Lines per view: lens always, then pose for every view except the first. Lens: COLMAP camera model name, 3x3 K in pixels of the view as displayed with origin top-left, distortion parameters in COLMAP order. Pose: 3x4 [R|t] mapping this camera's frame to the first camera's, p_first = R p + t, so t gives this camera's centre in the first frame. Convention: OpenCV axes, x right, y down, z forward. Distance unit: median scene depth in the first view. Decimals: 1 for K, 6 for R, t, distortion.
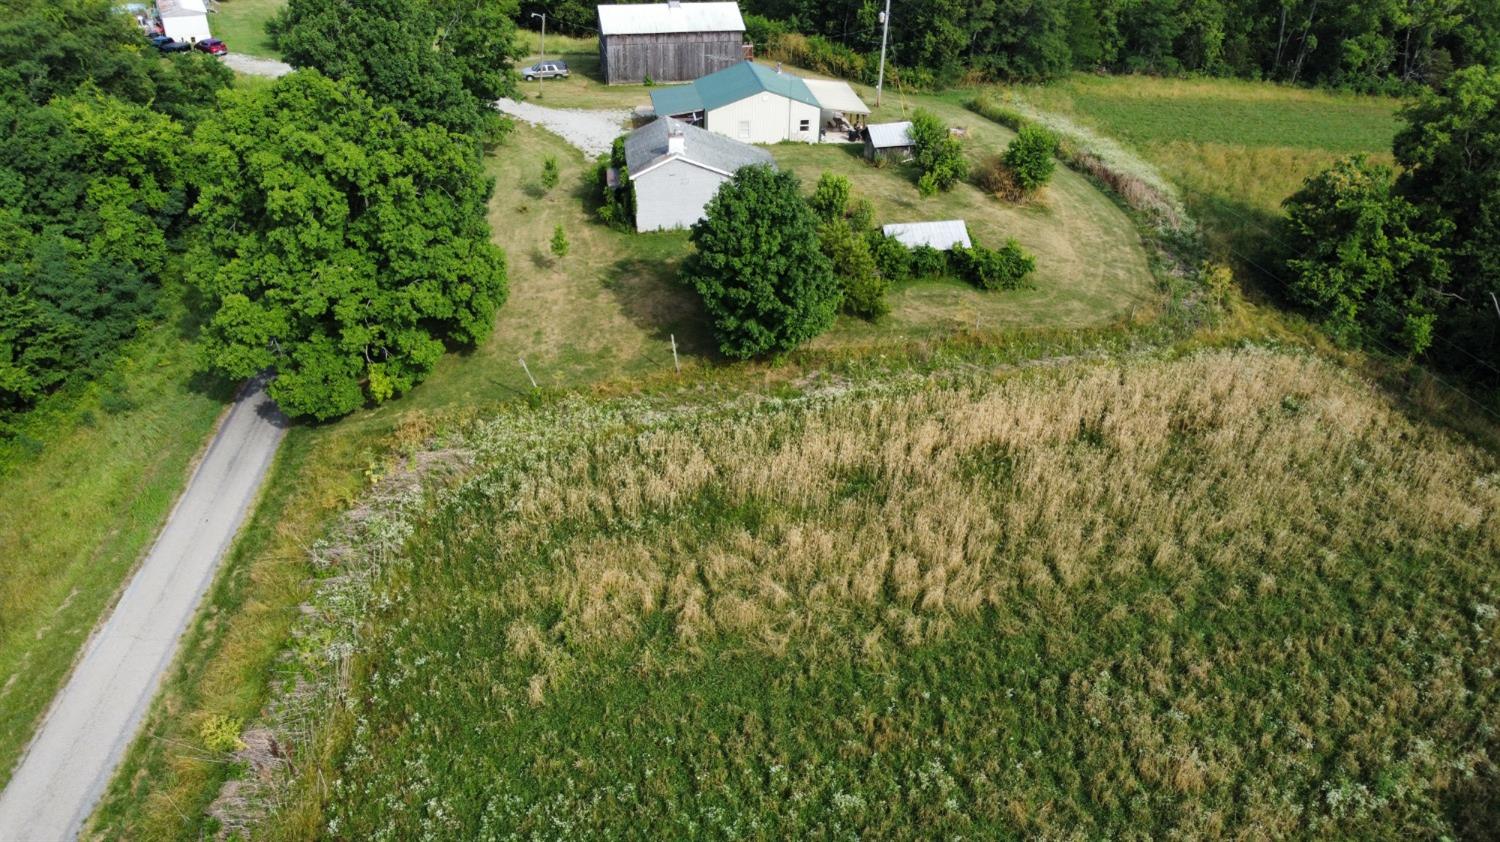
lens RADIAL K [[1136.2, 0, 751.1], [0, 1136.2, 419.6], [0, 0, 1]] dist [-0.011709, -0.012695]
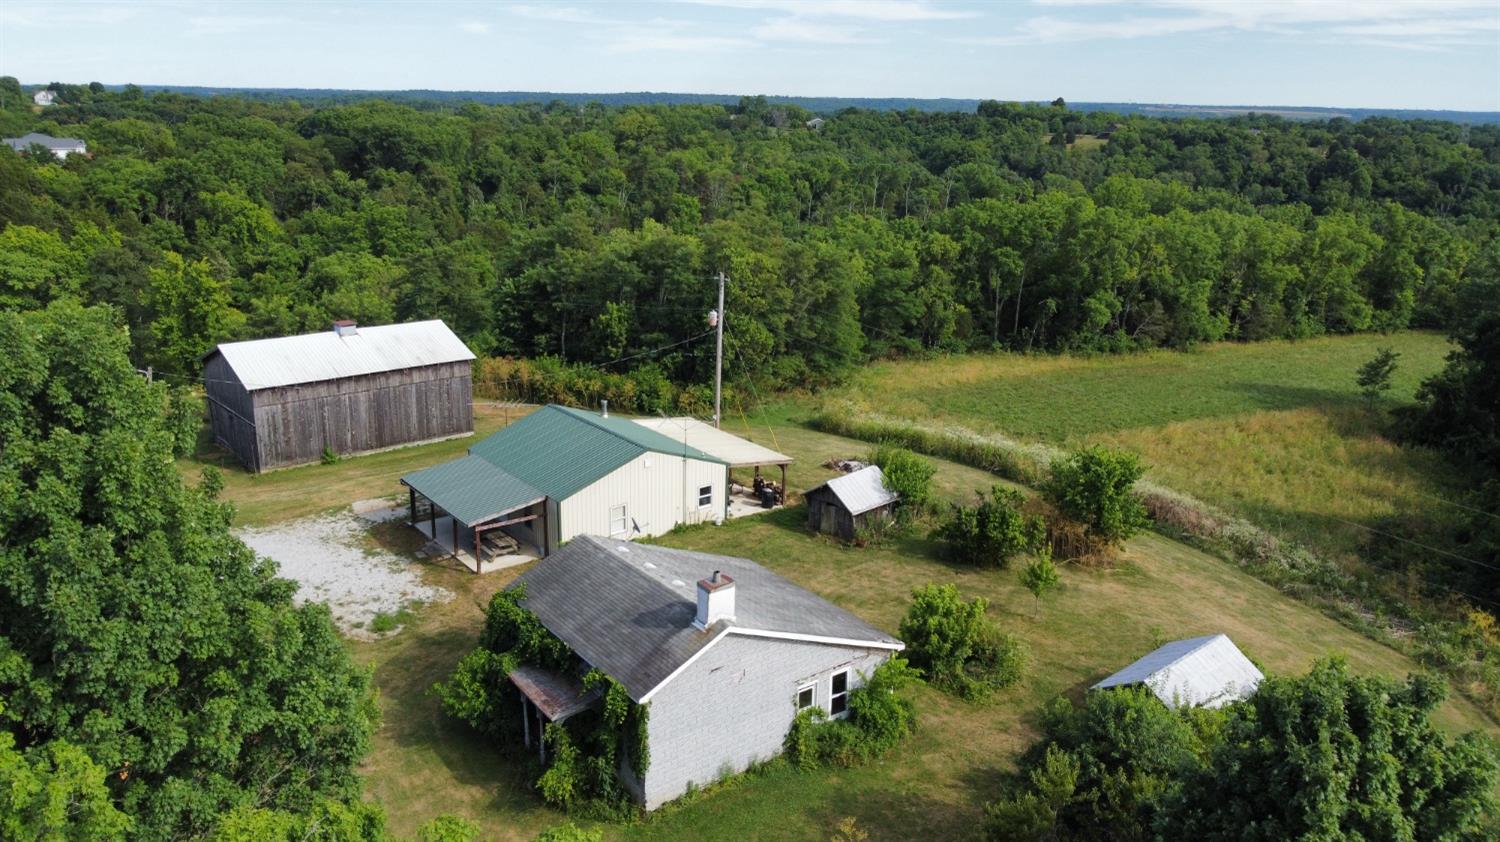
lens RADIAL K [[1136.2, 0, 747.0], [0, 1136.2, 422.1], [0, 0, 1]] dist [-0.011709, -0.012695]
pose [[0.877998, -0.129321, 0.460865, -0.173125], [0.241910, 0.950687, -0.194097, -0.149689], [-0.413038, 0.281904, 0.865985, 0.397184]]
